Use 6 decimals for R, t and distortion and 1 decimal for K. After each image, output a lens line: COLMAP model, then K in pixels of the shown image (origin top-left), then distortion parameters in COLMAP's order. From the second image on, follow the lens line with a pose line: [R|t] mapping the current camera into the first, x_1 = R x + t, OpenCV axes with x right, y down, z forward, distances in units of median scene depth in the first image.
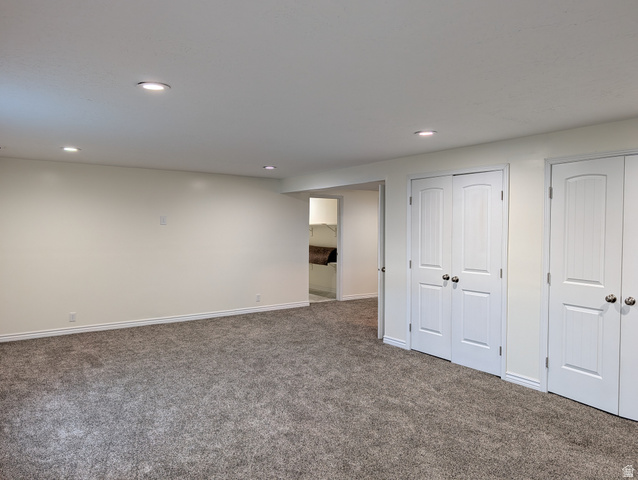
lens RADIAL K [[458.8, 0, 319.6], [0, 458.8, 239.4], [0, 0, 1]] dist [0.020884, -0.021015]
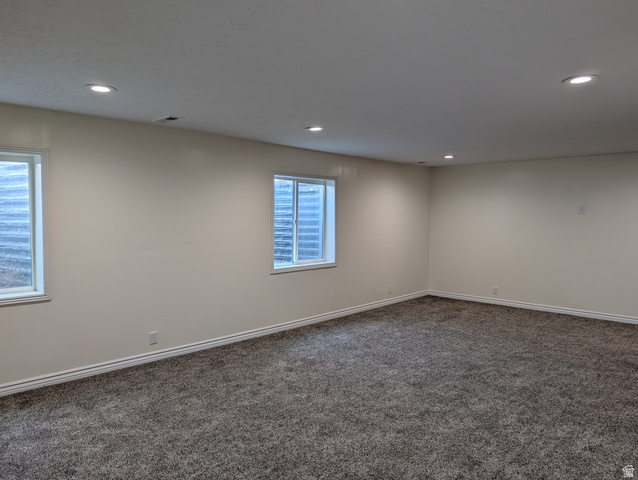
lens RADIAL K [[458.8, 0, 316.7], [0, 458.8, 240.5], [0, 0, 1]] dist [0.020884, -0.021015]
pose [[0.188807, 0.049593, -0.980761, 0.896017], [-0.033440, 0.998469, 0.044051, 0.000749], [0.981445, 0.024480, 0.190177, 0.499611]]
